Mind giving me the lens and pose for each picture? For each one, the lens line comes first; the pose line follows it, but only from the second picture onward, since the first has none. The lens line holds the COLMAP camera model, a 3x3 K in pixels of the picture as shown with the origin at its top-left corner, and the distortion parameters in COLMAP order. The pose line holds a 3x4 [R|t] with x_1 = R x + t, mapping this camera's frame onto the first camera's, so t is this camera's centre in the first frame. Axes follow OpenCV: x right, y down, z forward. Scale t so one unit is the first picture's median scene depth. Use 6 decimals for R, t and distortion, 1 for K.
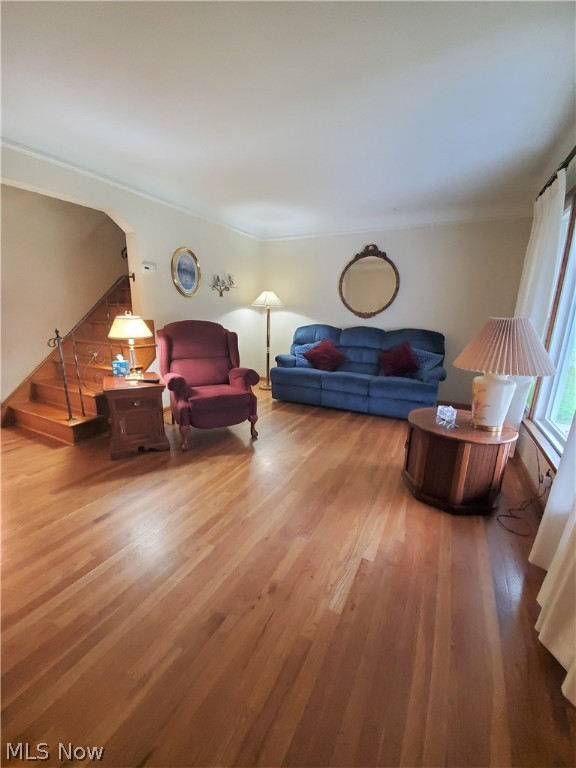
lens RADIAL K [[311.7, 0, 281.1], [0, 311.7, 385.4], [0, 0, 1]] dist [0.019067, -0.017749]
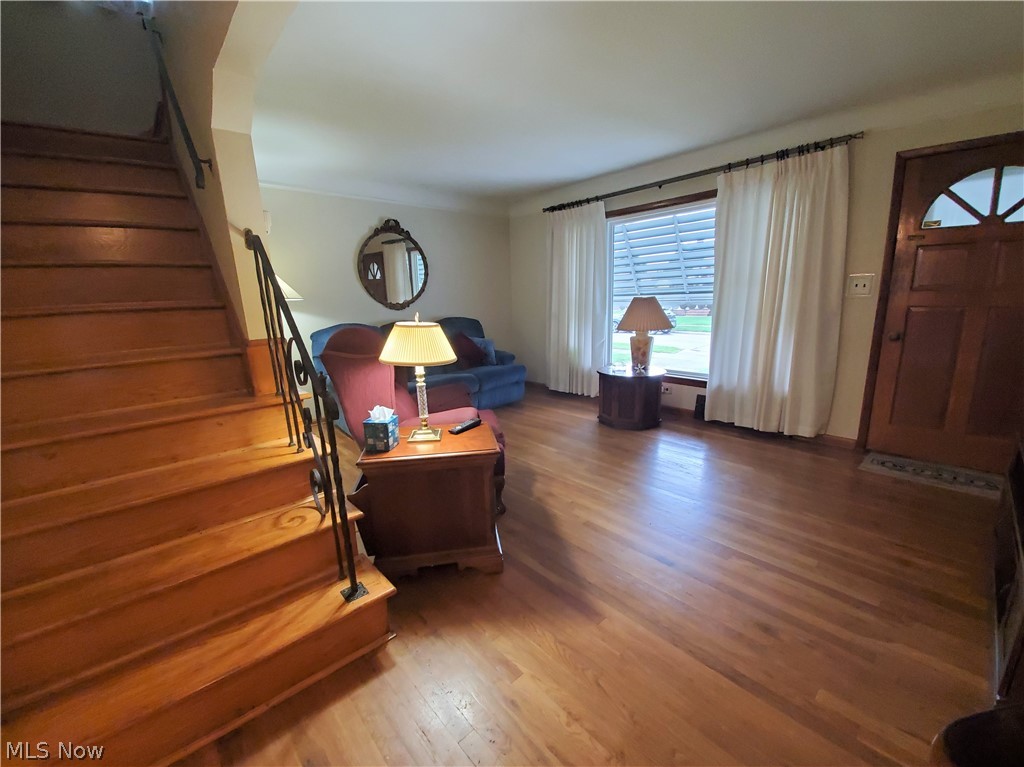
lens RADIAL K [[422.5, 0, 510.4], [0, 422.5, 392.9], [0, 0, 1]] dist [-0.000561, -0.000371]
pose [[0.339853, -0.239303, 0.909524, -1.081599], [0.258609, 0.953585, 0.154264, -0.172904], [-0.904224, 0.182784, 0.385964, 0.591919]]
